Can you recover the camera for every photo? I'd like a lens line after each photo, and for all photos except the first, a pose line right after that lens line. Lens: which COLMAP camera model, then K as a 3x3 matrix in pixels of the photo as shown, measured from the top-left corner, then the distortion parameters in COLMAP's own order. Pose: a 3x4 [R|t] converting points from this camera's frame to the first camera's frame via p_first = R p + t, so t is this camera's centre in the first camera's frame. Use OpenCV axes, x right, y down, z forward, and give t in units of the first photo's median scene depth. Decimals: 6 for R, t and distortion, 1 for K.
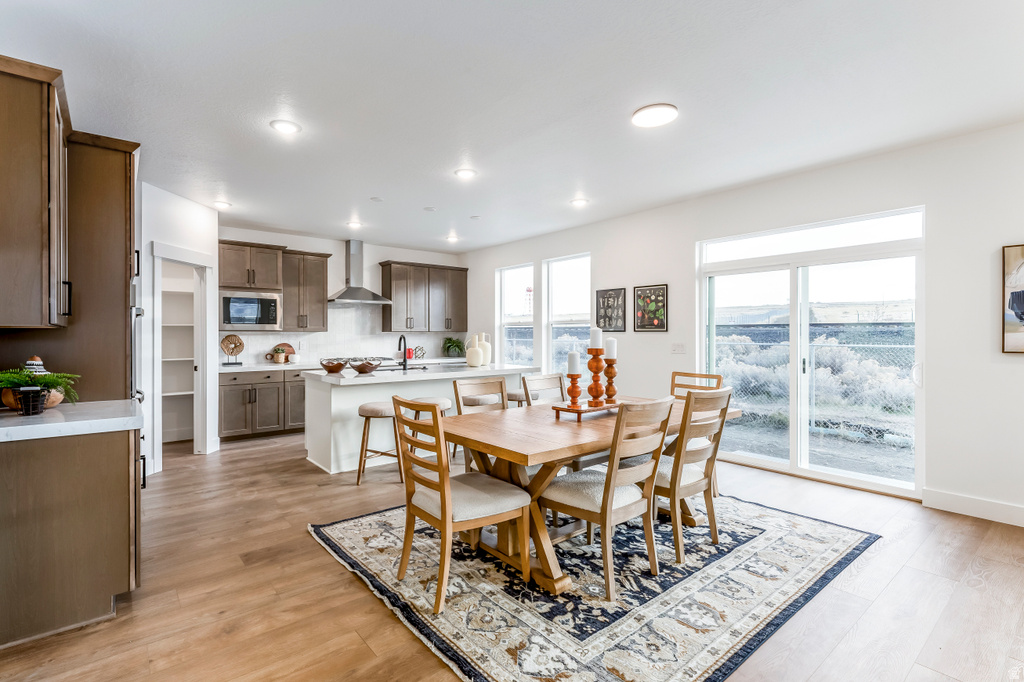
lens RADIAL K [[472.2, 0, 479.7], [0, 472.2, 345.3], [0, 0, 1]] dist [-0.004299, 0.000109]
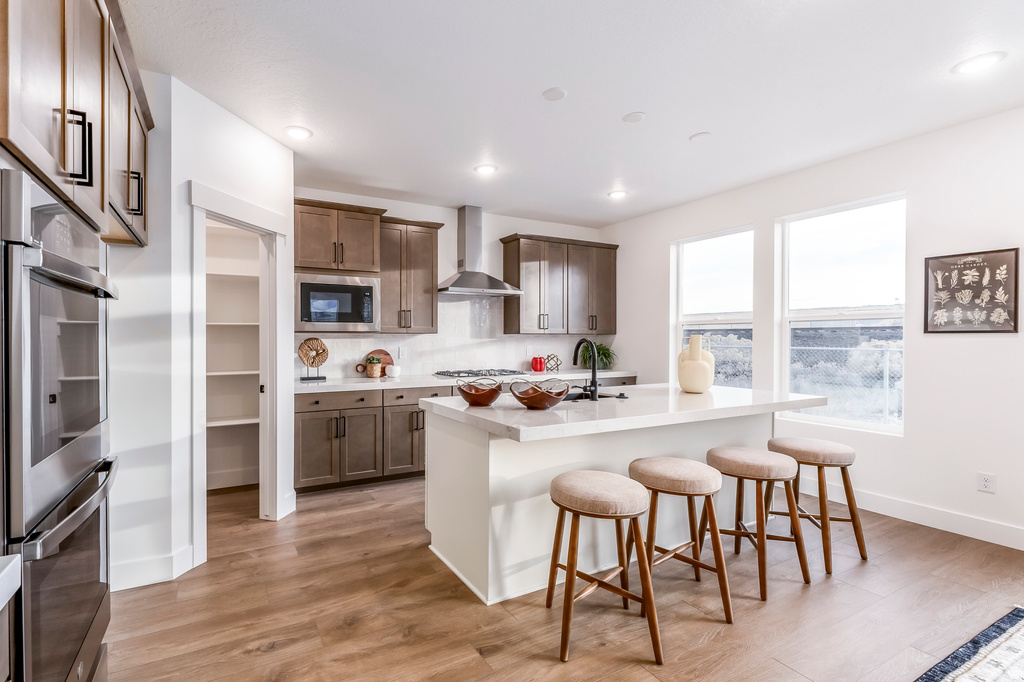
lens RADIAL K [[454.1, 0, 447.0], [0, 454.1, 353.0], [0, 0, 1]] dist [-0.003642, -0.000214]
pose [[0.981243, 0.006978, -0.192650, -0.197617], [-0.004733, 0.999915, 0.012116, -0.009148], [0.192719, -0.010977, 0.981193, 0.373596]]
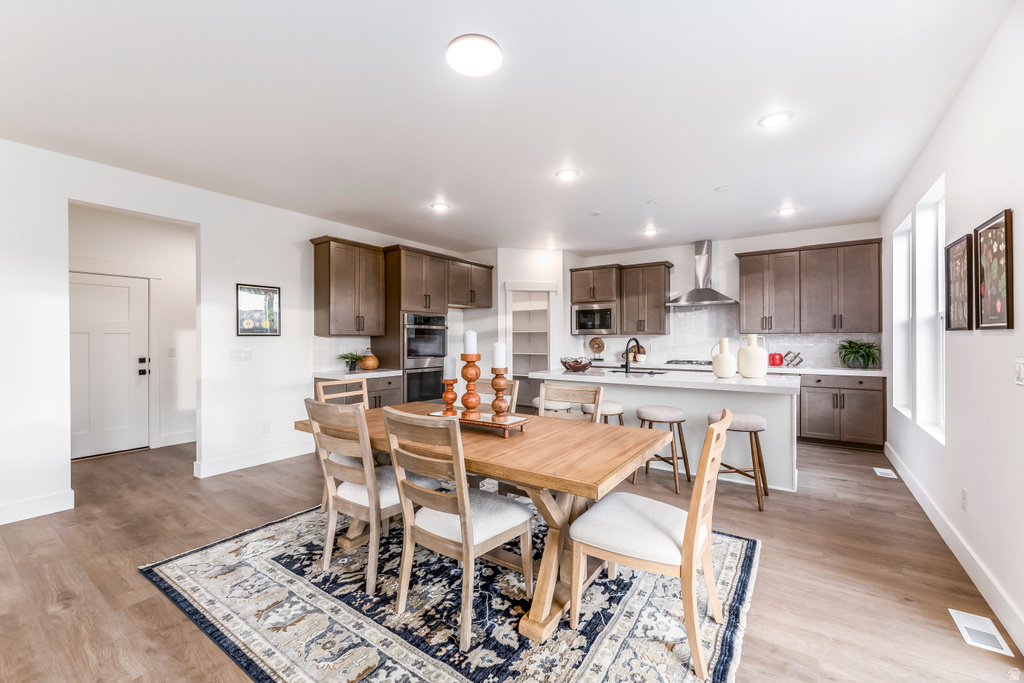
lens RADIAL K [[422.5, 0, 506.3], [0, 422.5, 337.1], [0, 0, 1]] dist [0.010677, -0.000140]
pose [[0.288898, -0.002662, -0.957356, 0.543766], [-0.015494, 0.999852, -0.007455, -0.011415], [0.957234, 0.016988, 0.288814, 0.430483]]
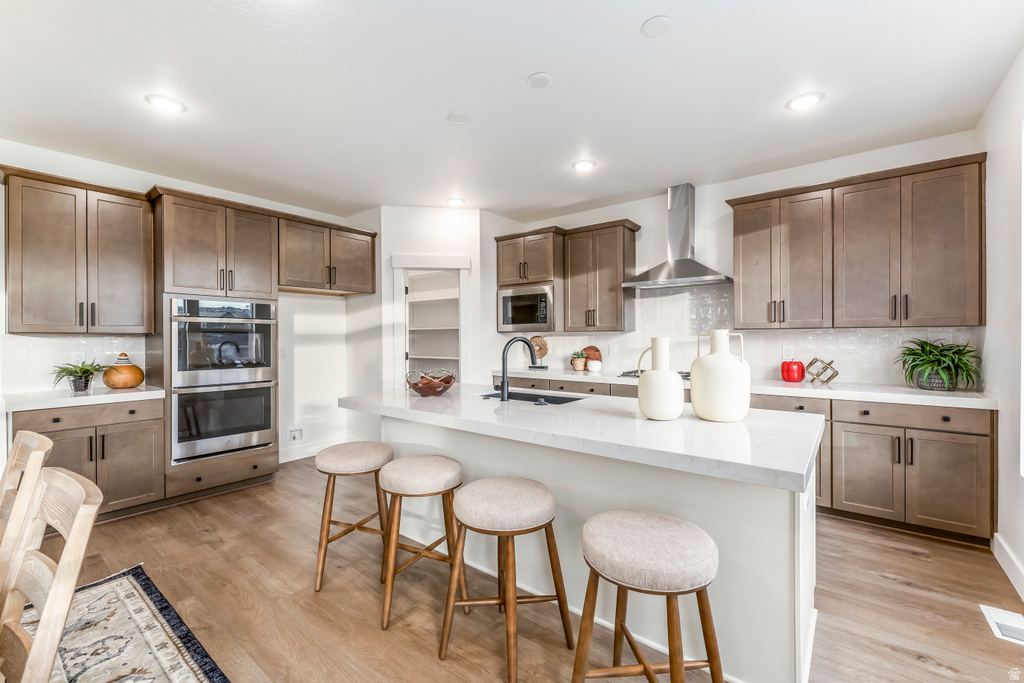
lens RADIAL K [[435.5, 0, 510.8], [0, 435.5, 337.3], [0, 0, 1]] dist [0.003305, 0.000489]
pose [[0.235473, 0.001744, -0.971879, 0.294484], [-0.013453, 0.999908, -0.001465, -0.018217], [0.971788, 0.013420, 0.235475, 0.769887]]
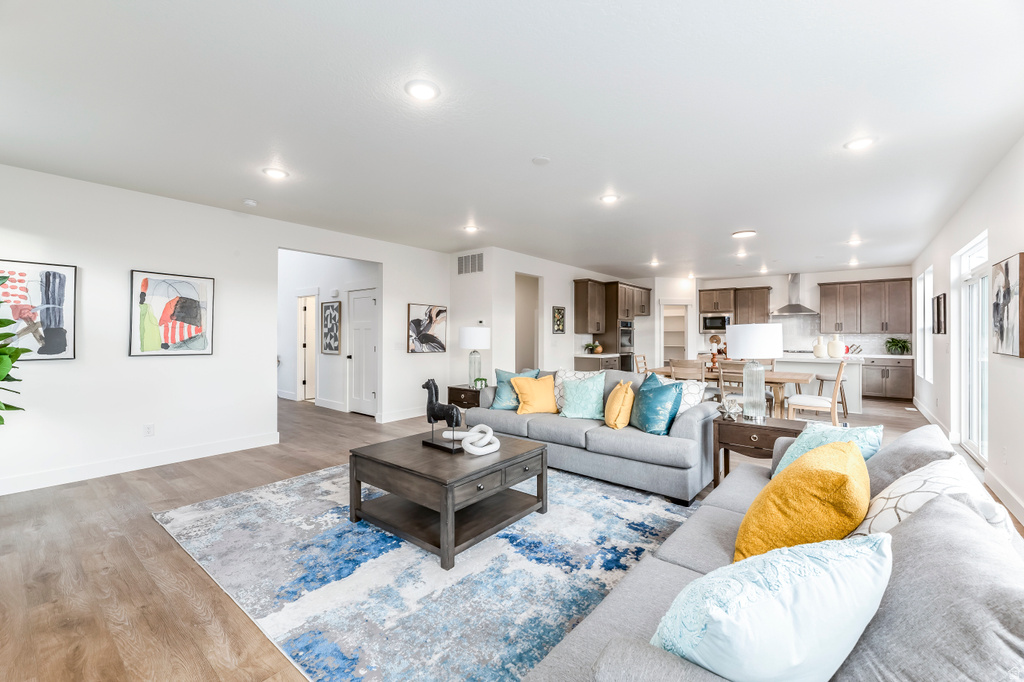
lens RADIAL K [[422.5, 0, 511.2], [0, 422.5, 330.4], [0, 0, 1]] dist [0.010677, -0.000140]
pose [[0.229826, -0.006496, -0.973210, 1.024866], [-0.020802, 0.999716, -0.011585, -0.003561], [0.973009, 0.022907, 0.229625, -0.238485]]
